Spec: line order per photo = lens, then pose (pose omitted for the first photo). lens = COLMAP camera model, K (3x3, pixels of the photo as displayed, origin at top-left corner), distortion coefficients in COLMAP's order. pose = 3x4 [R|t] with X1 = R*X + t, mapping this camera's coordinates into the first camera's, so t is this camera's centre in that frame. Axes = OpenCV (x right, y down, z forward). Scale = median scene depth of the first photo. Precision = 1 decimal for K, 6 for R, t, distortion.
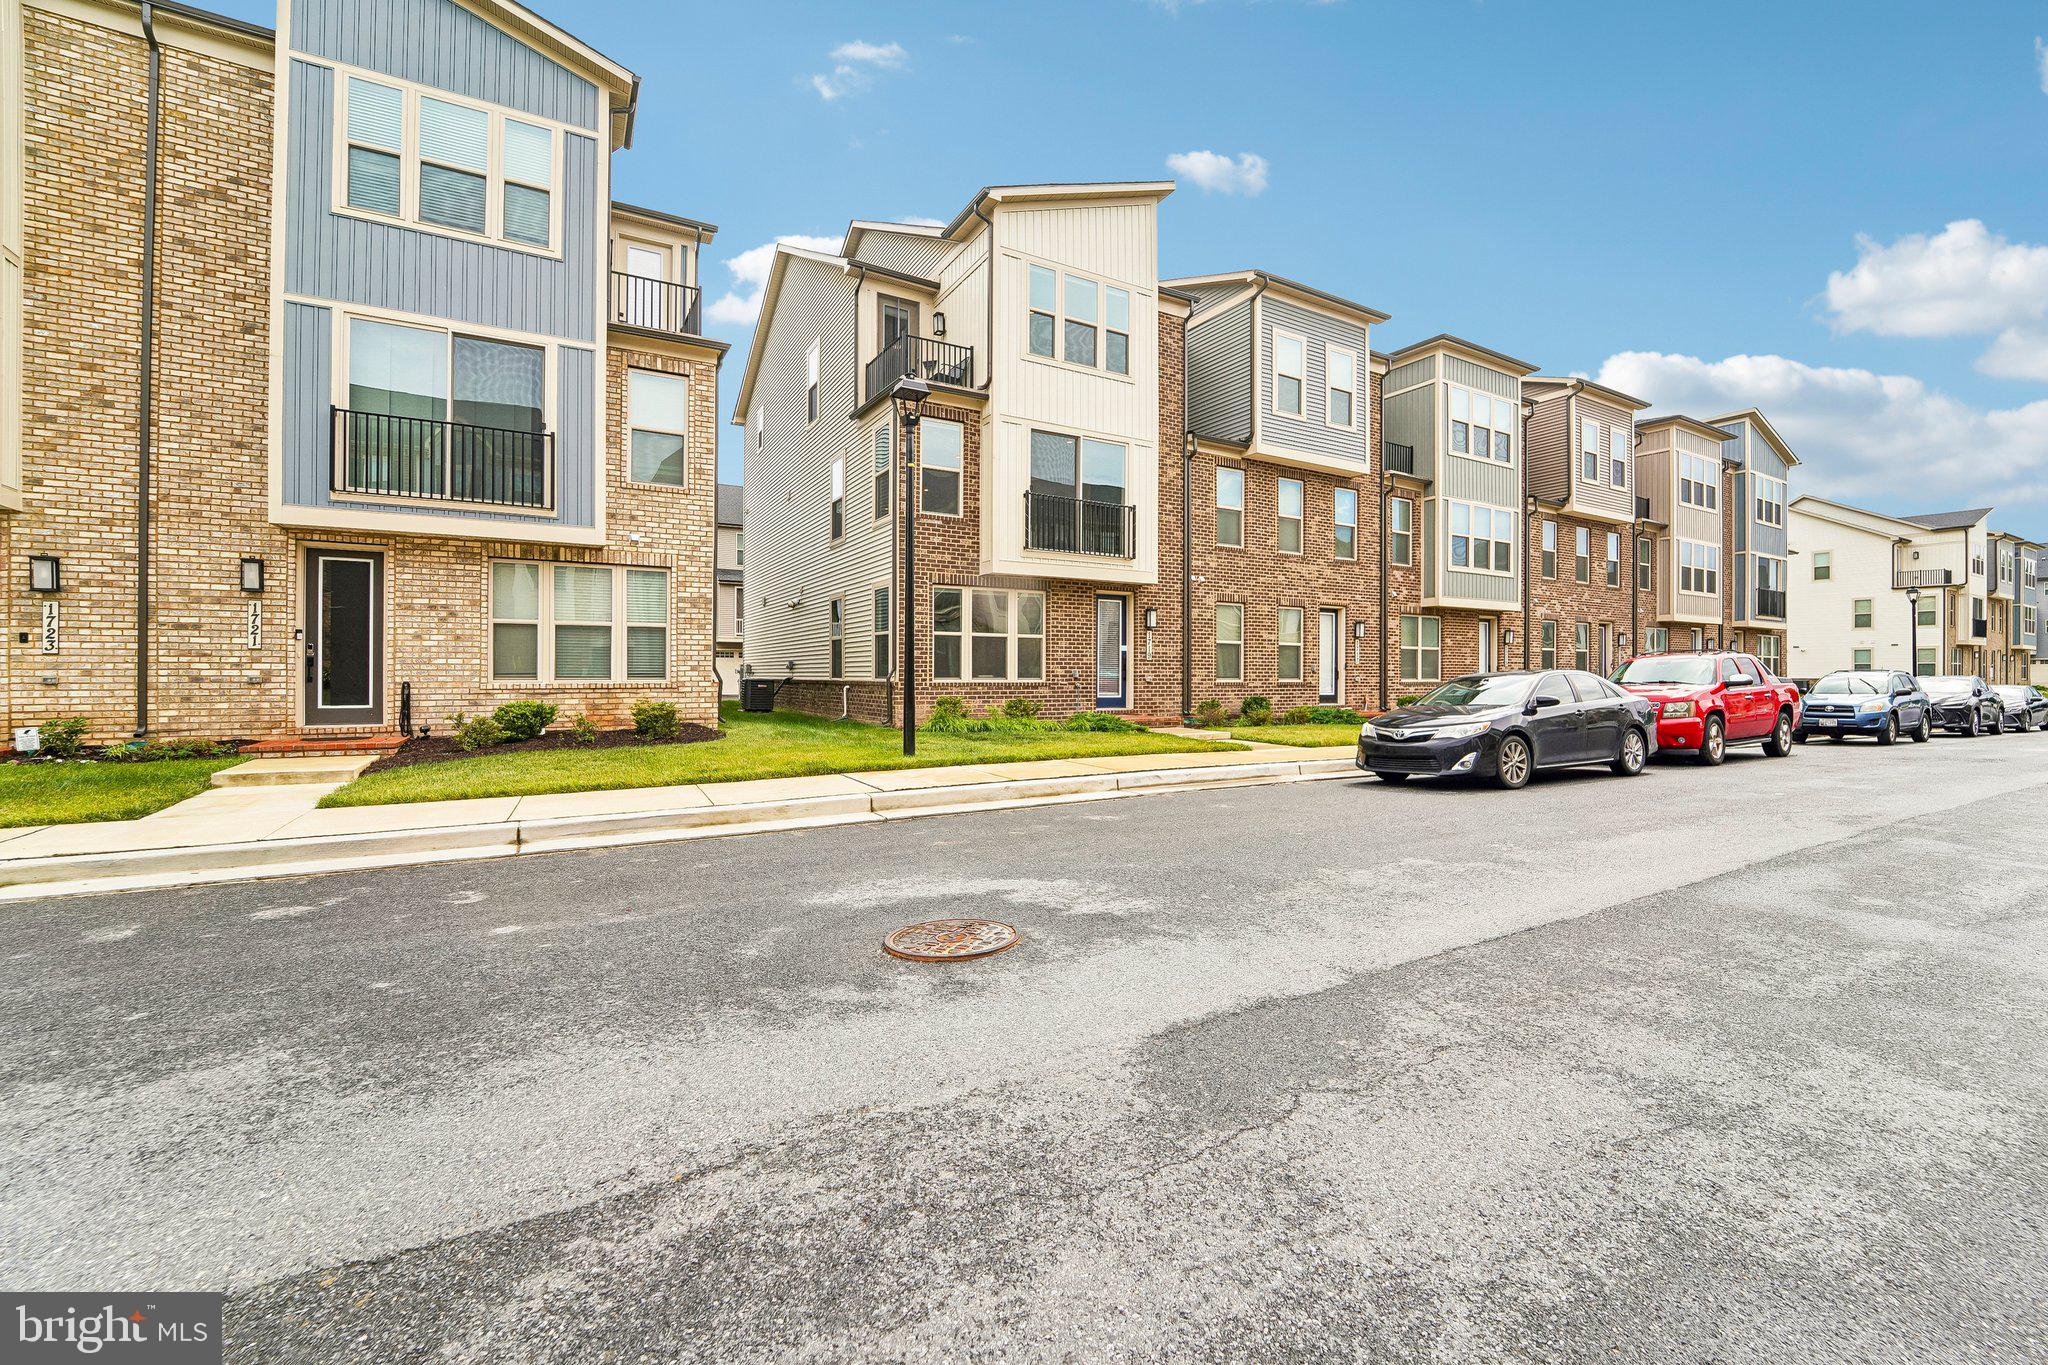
lens RADIAL K [[846.4, 0, 1026.2], [0, 846.4, 682.7], [0, 0, 1]] dist [-0.027254, 0.001579]
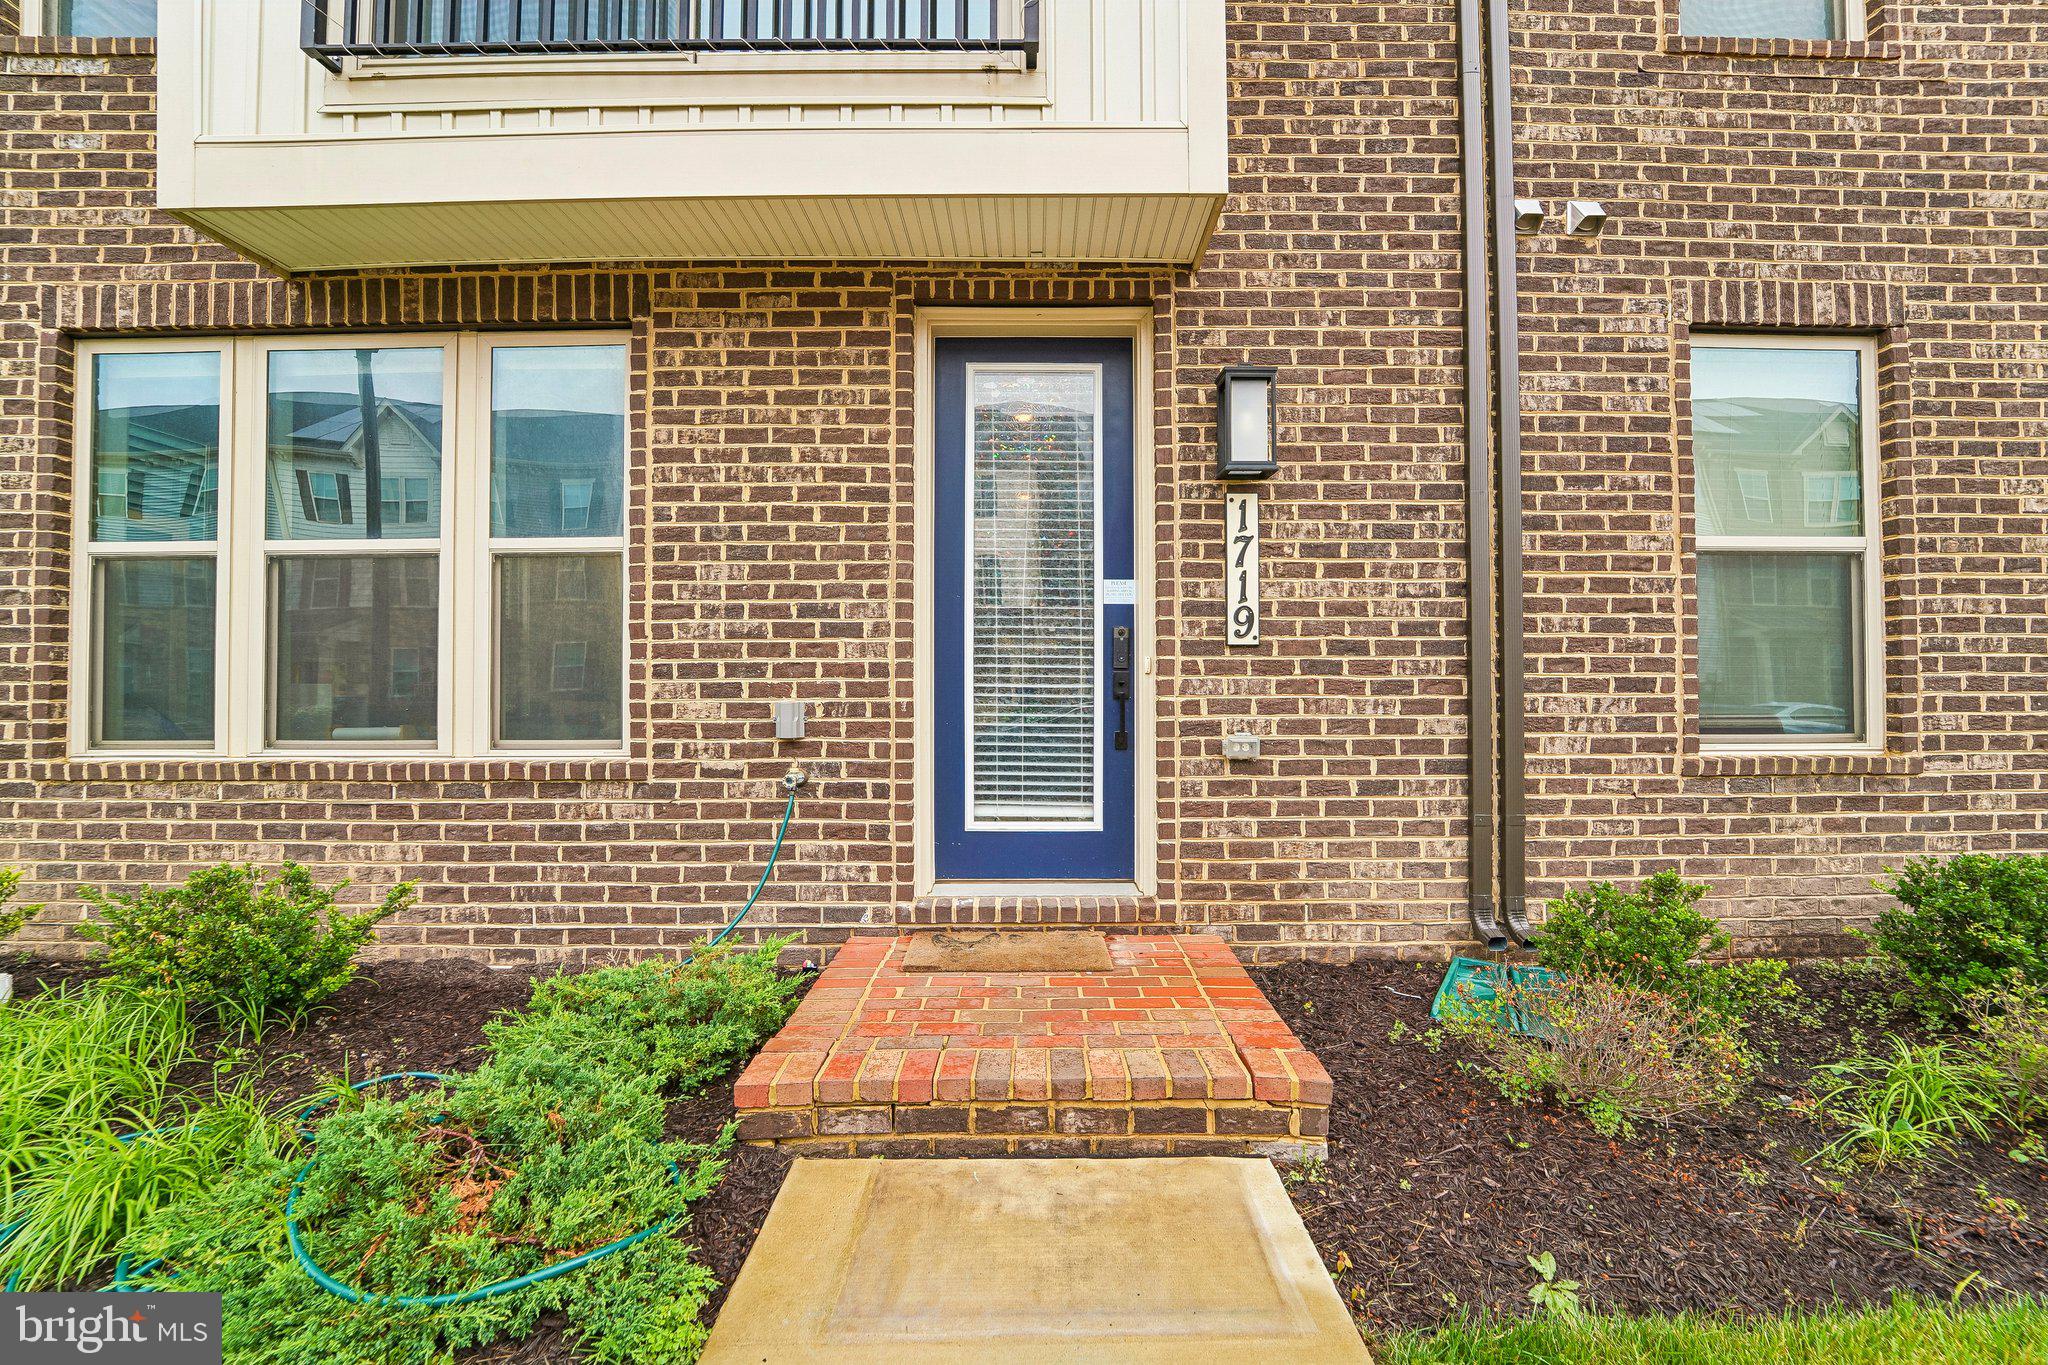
lens RADIAL K [[846.4, 0, 1023.7], [0, 846.4, 679.1], [0, 0, 1]] dist [-0.027254, 0.001579]
pose [[0.867940, -0.009744, -0.496573, 0.197770], [0.002720, 0.999886, -0.014865, -0.016504], [0.496661, 0.011551, 0.867867, 0.811199]]
